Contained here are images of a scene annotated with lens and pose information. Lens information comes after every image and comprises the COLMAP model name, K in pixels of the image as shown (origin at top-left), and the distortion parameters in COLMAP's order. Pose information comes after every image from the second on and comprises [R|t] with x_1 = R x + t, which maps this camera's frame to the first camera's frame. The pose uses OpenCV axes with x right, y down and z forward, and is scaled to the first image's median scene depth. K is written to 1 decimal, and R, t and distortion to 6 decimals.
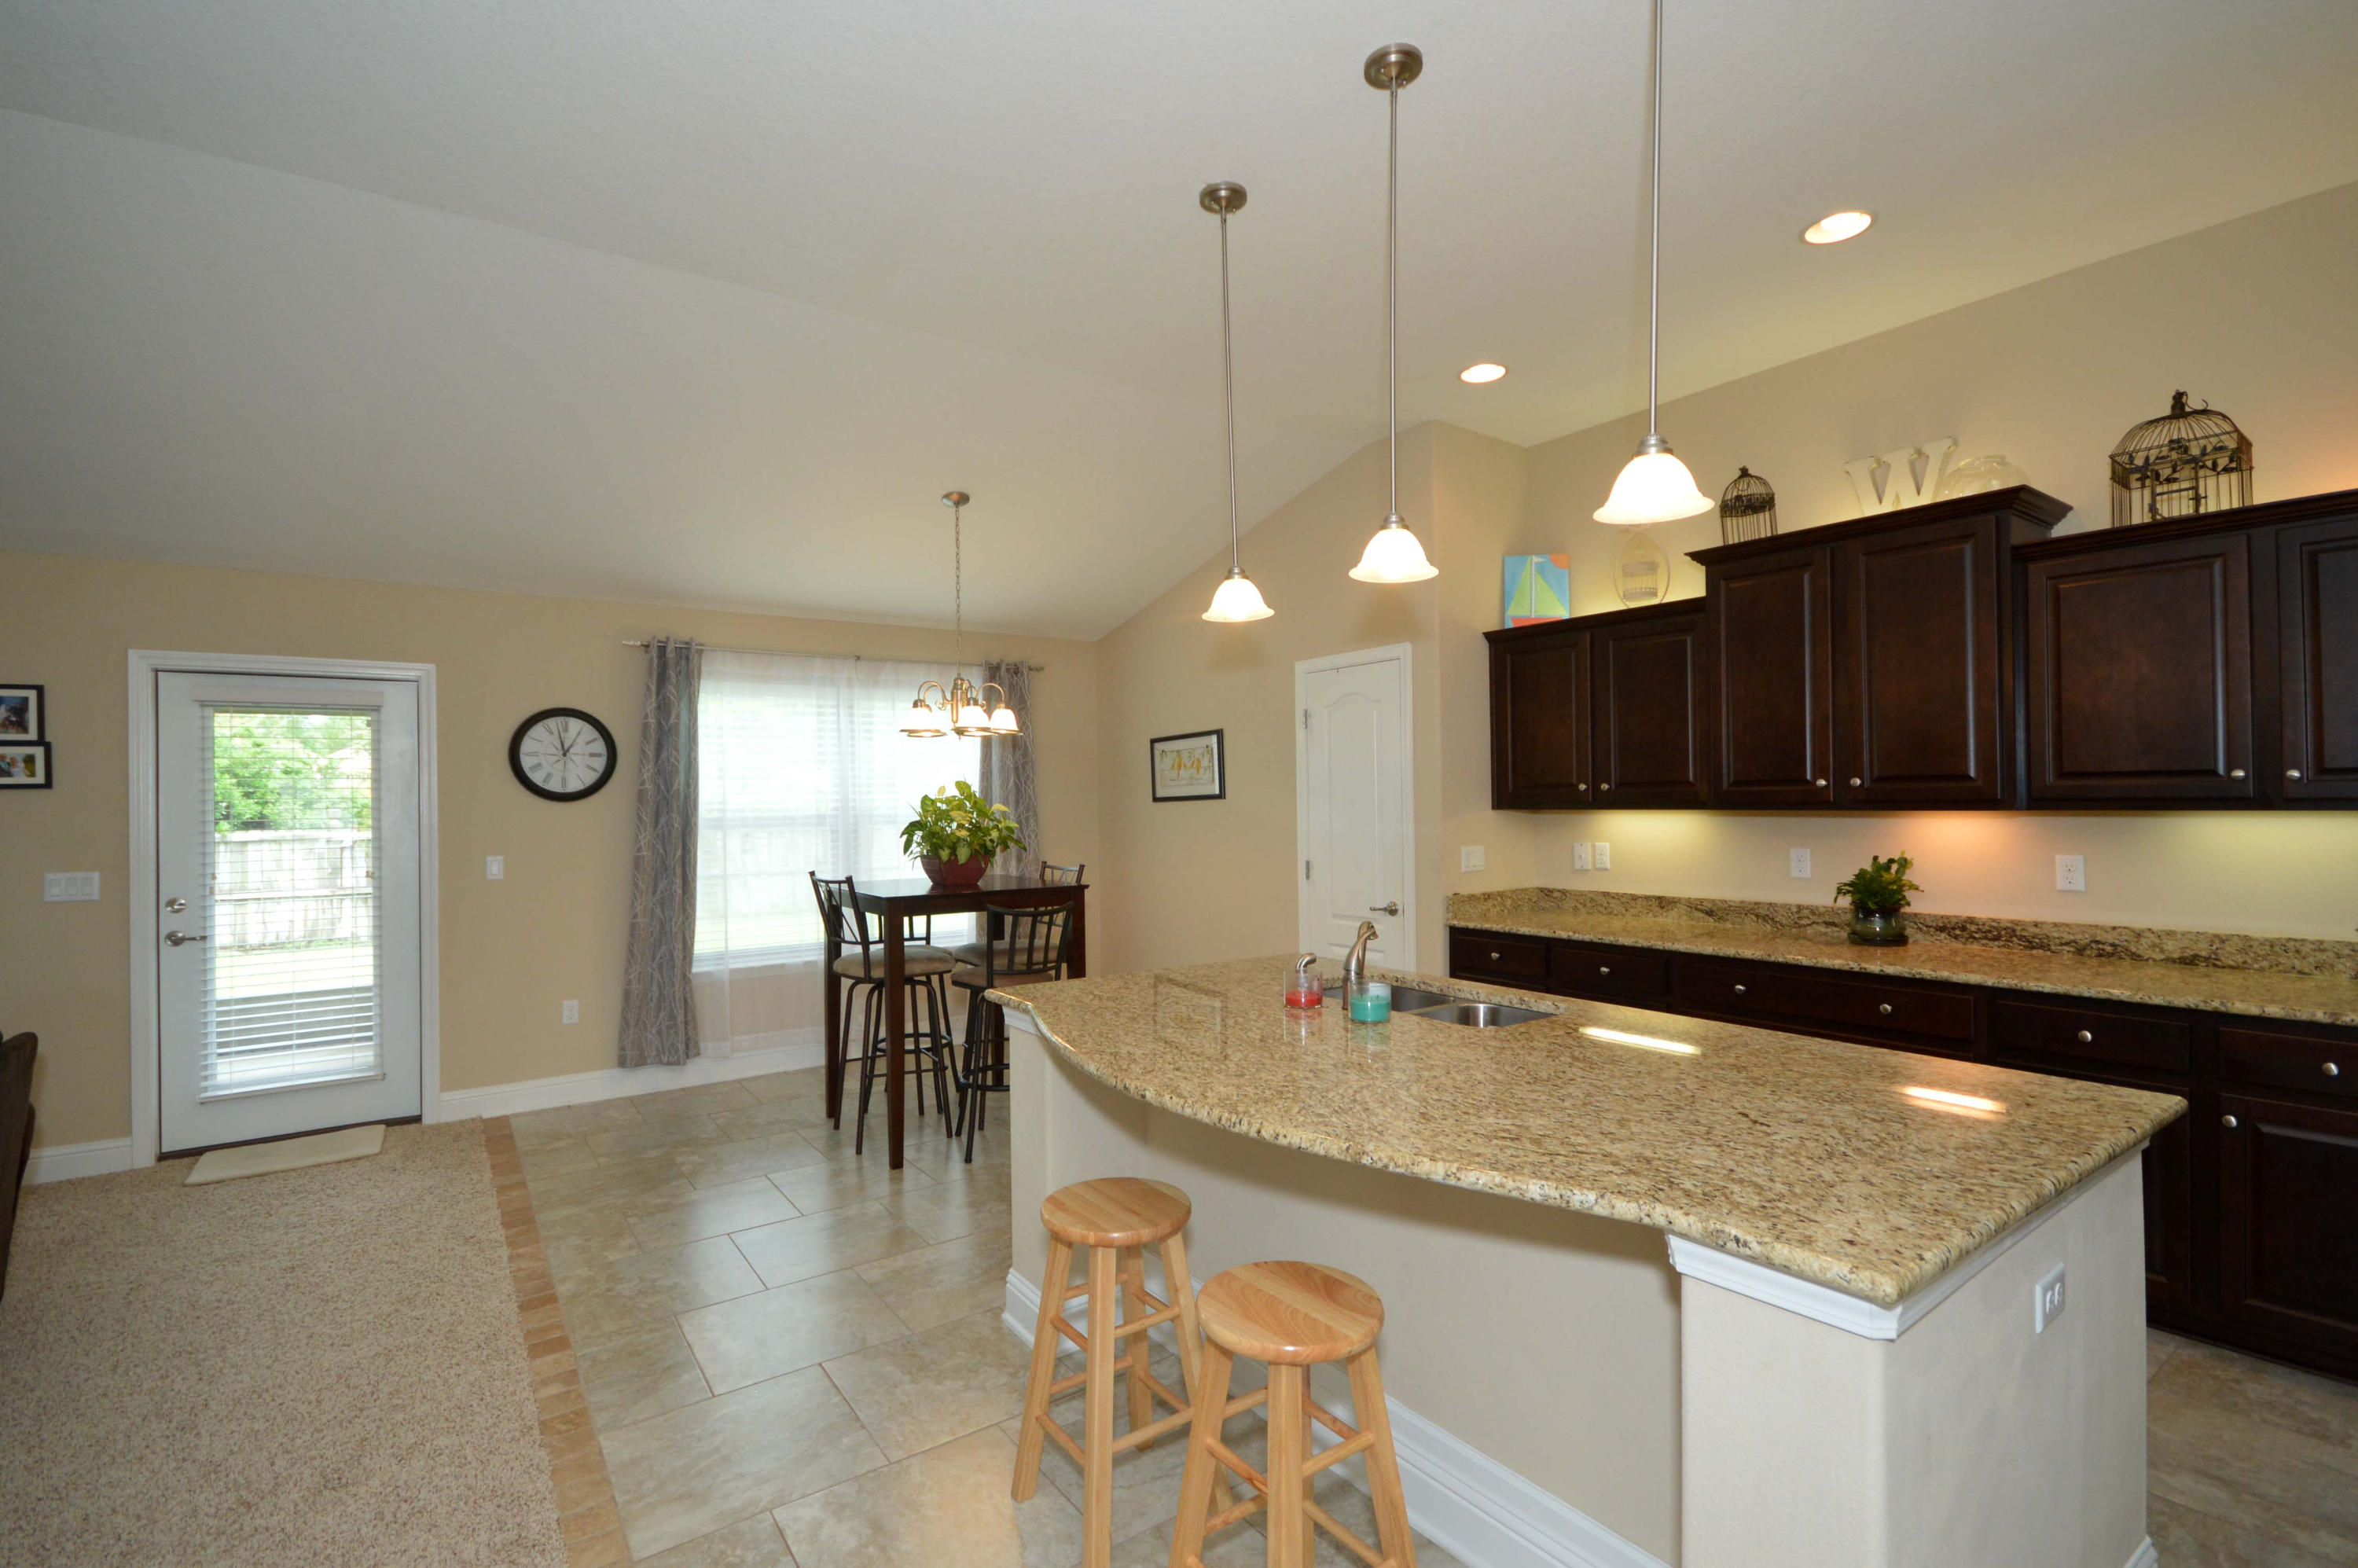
lens RADIAL K [[1092.8, 0, 1168.5], [0, 1092.8, 803.6], [0, 0, 1]] dist [-0.000939, 0.000174]
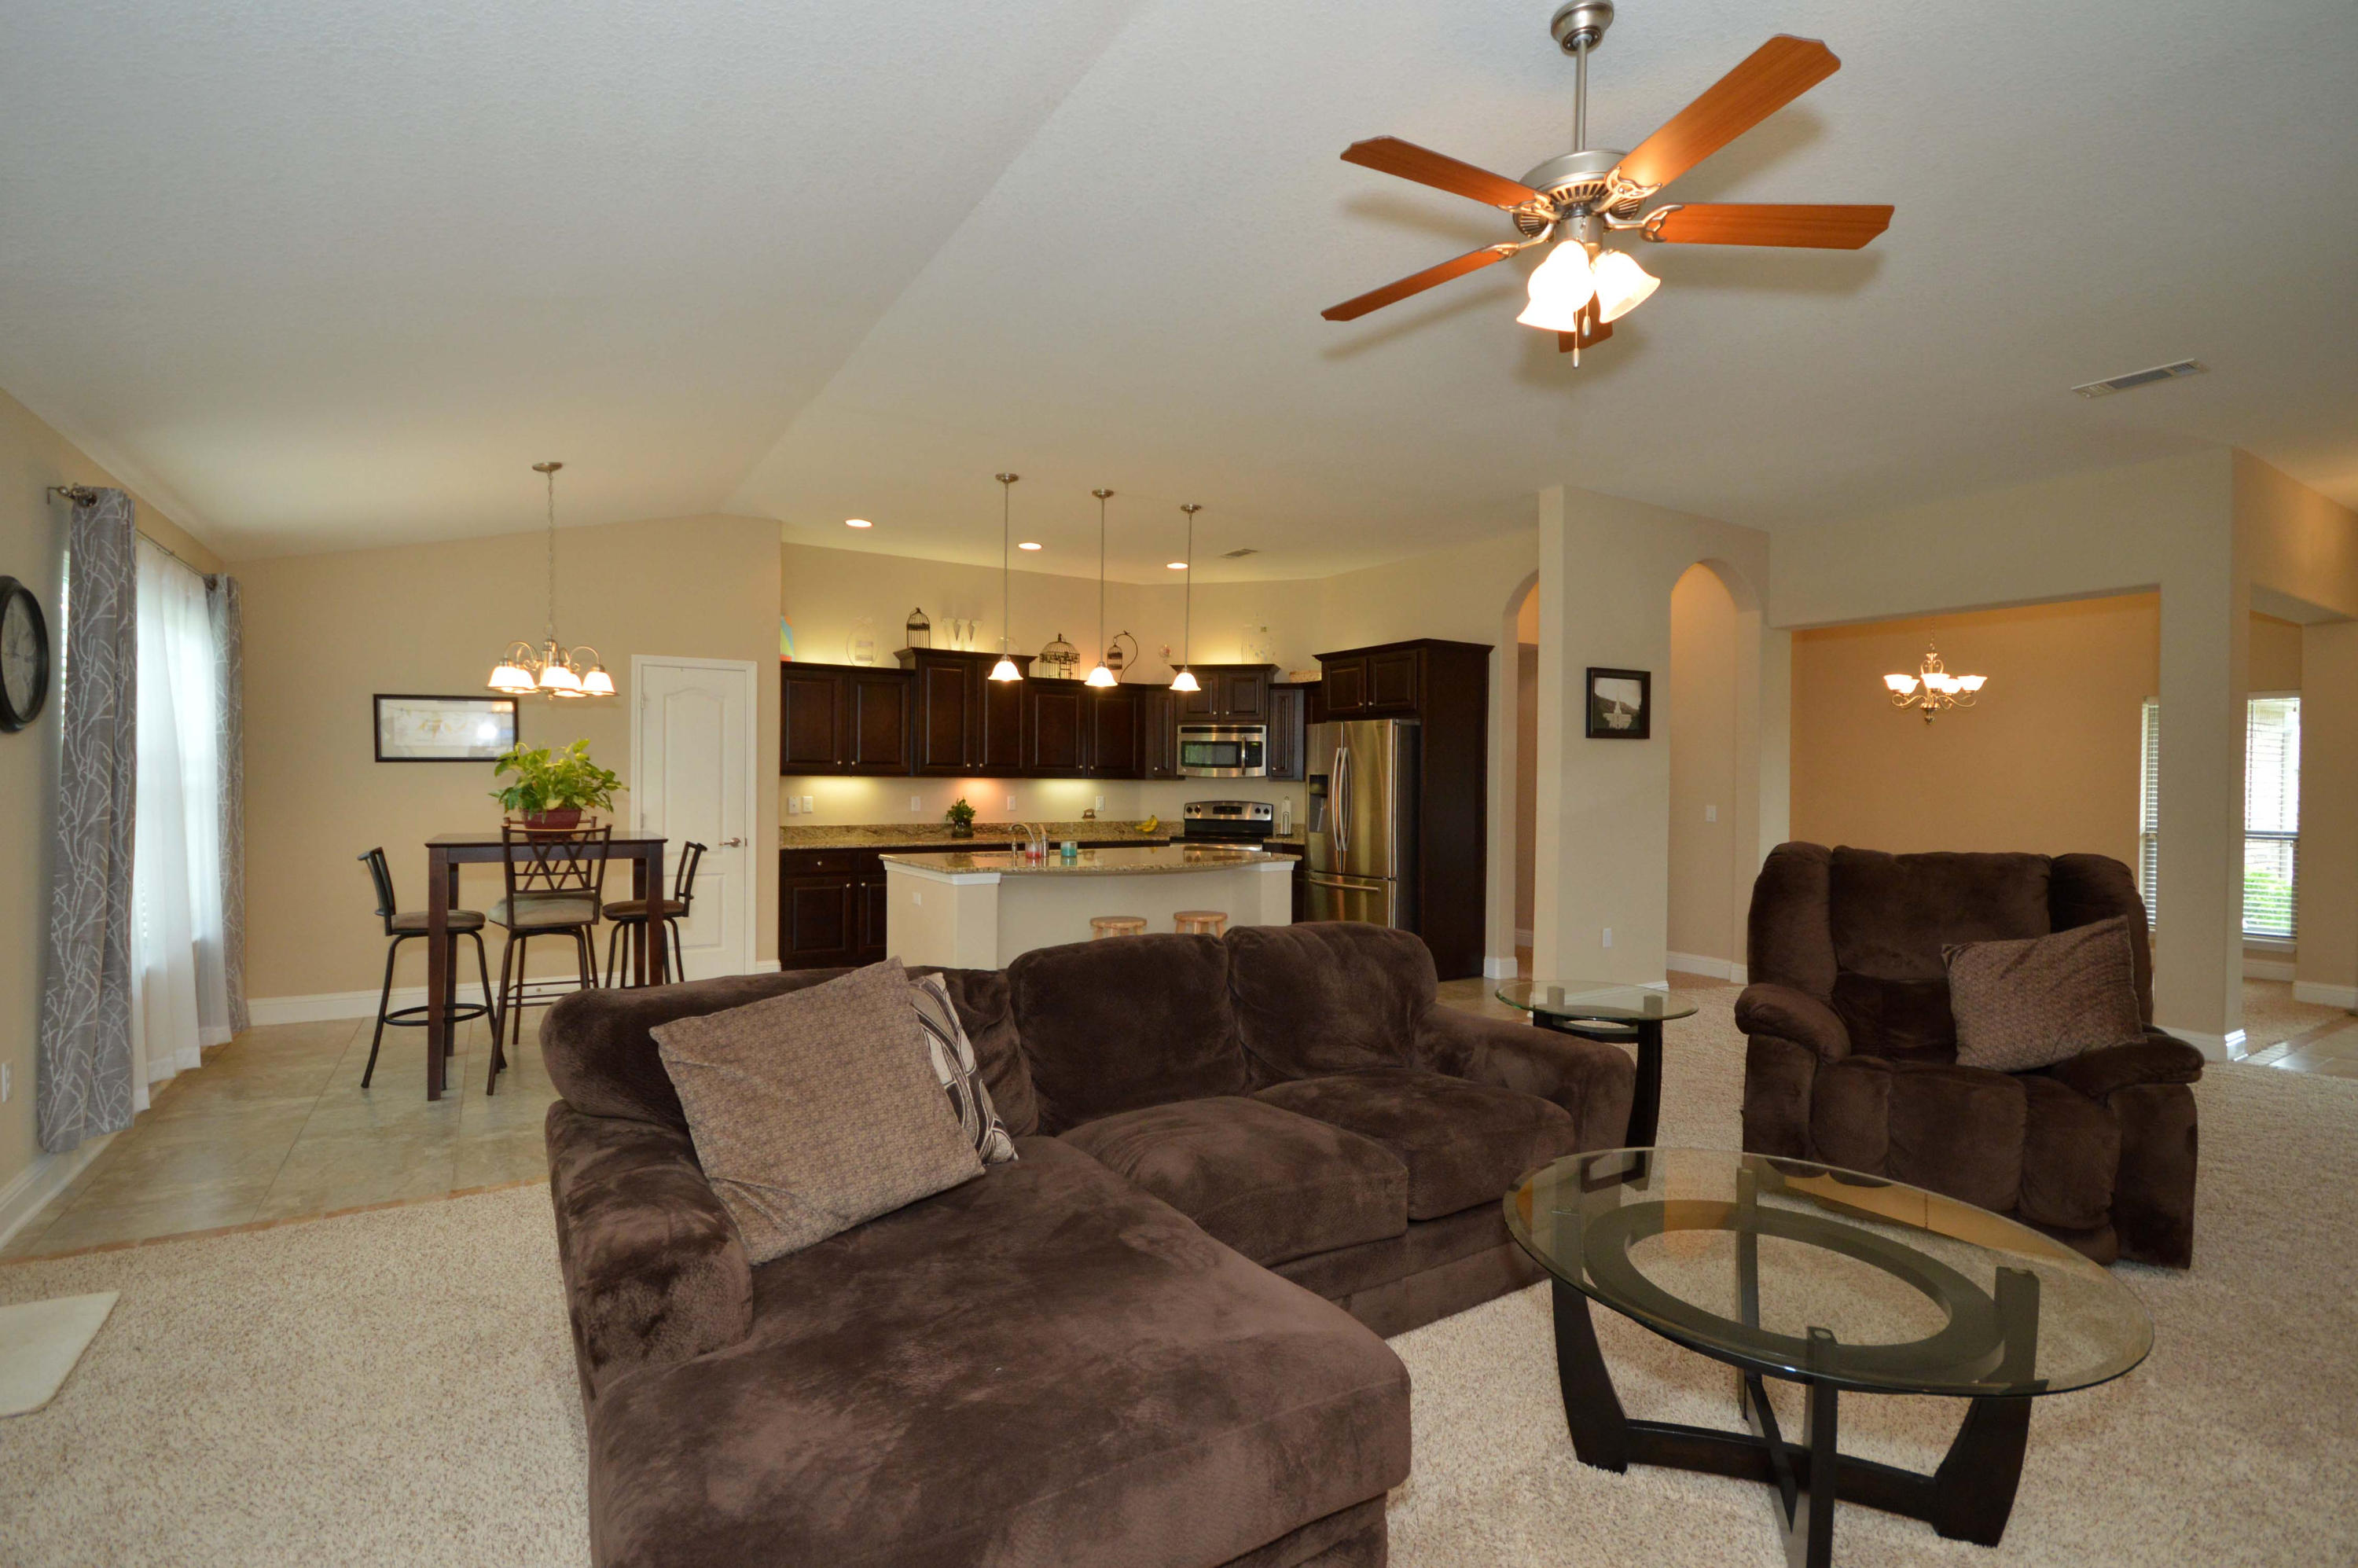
lens RADIAL K [[1071.8, 0, 1184.5], [0, 1071.8, 774.4], [0, 0, 1]] dist [0.014587, -0.010887]
pose [[0.045938, 0.020209, 0.998740, -1.203196], [-0.003610, 0.999792, -0.020065, 0.031552], [-0.998938, -0.002683, 0.046002, 0.328023]]
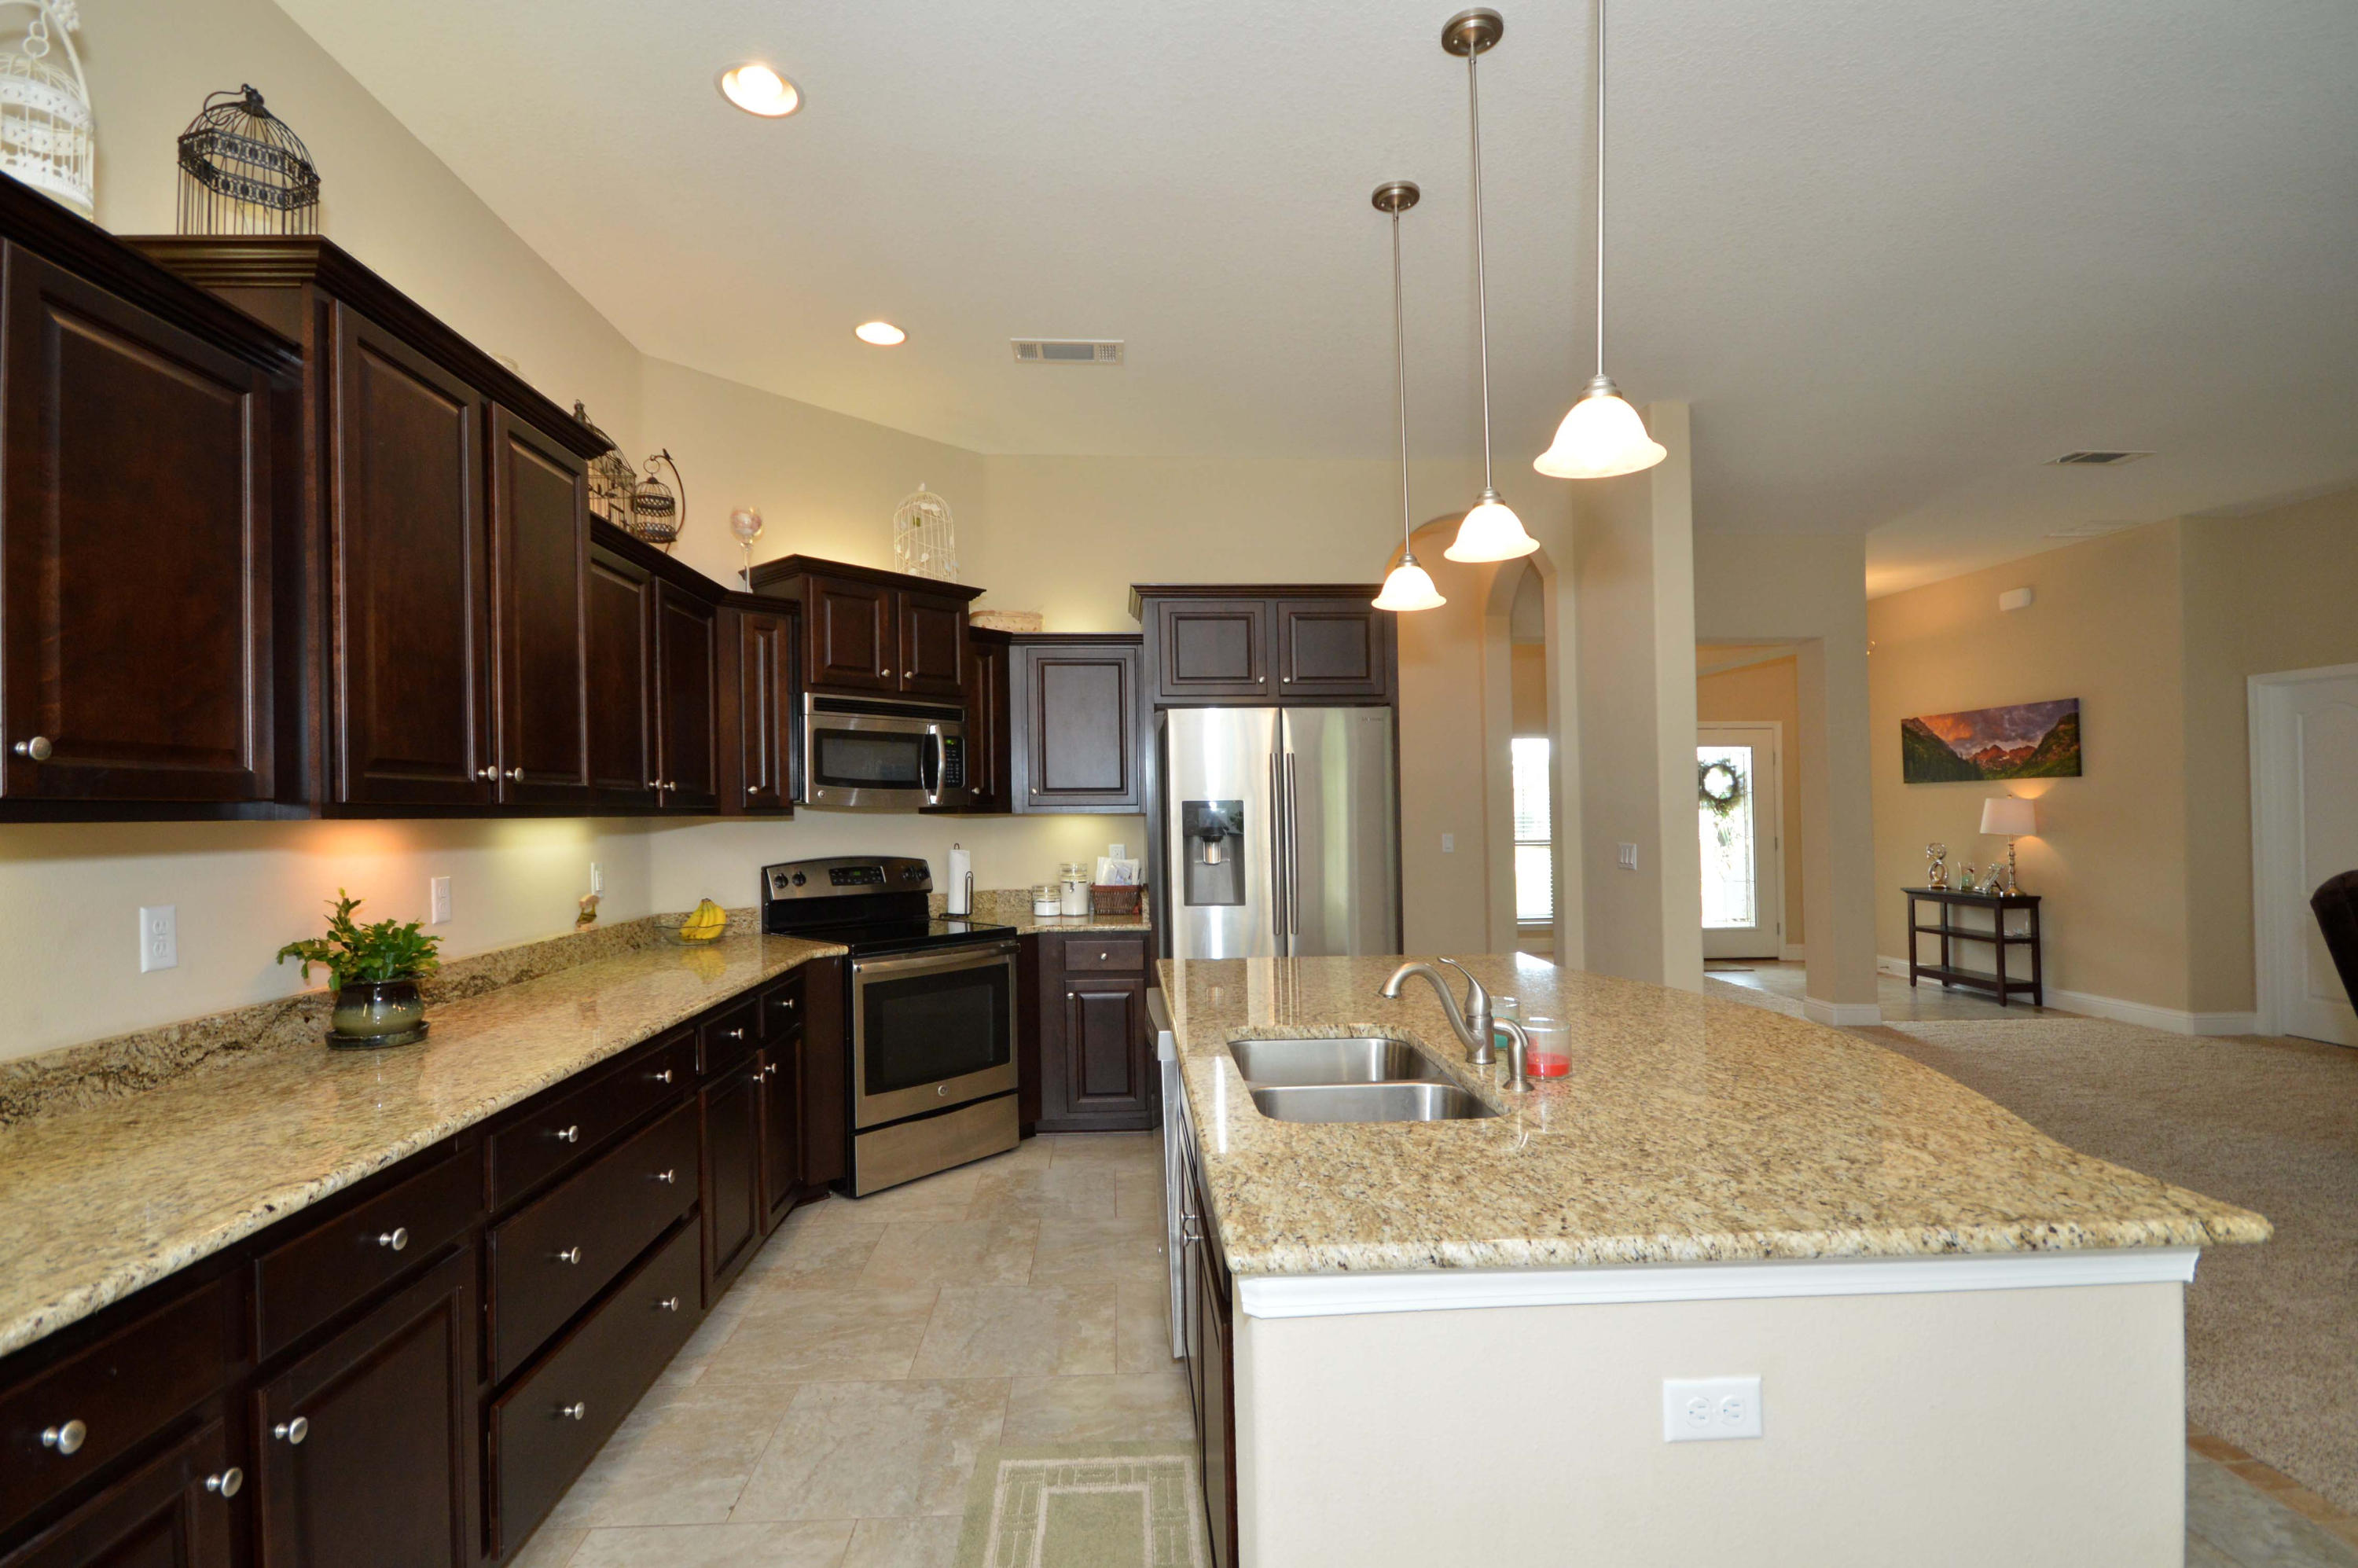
lens RADIAL K [[1068.6, 0, 1159.2], [0, 1068.6, 787.0], [0, 0, 1]] dist [0.001447, 0.000242]
pose [[-0.835692, 0.031385, 0.548301, -0.017678], [0.021616, 0.999472, -0.024264, 0.008382], [-0.548773, -0.008425, -0.835929, 0.969342]]
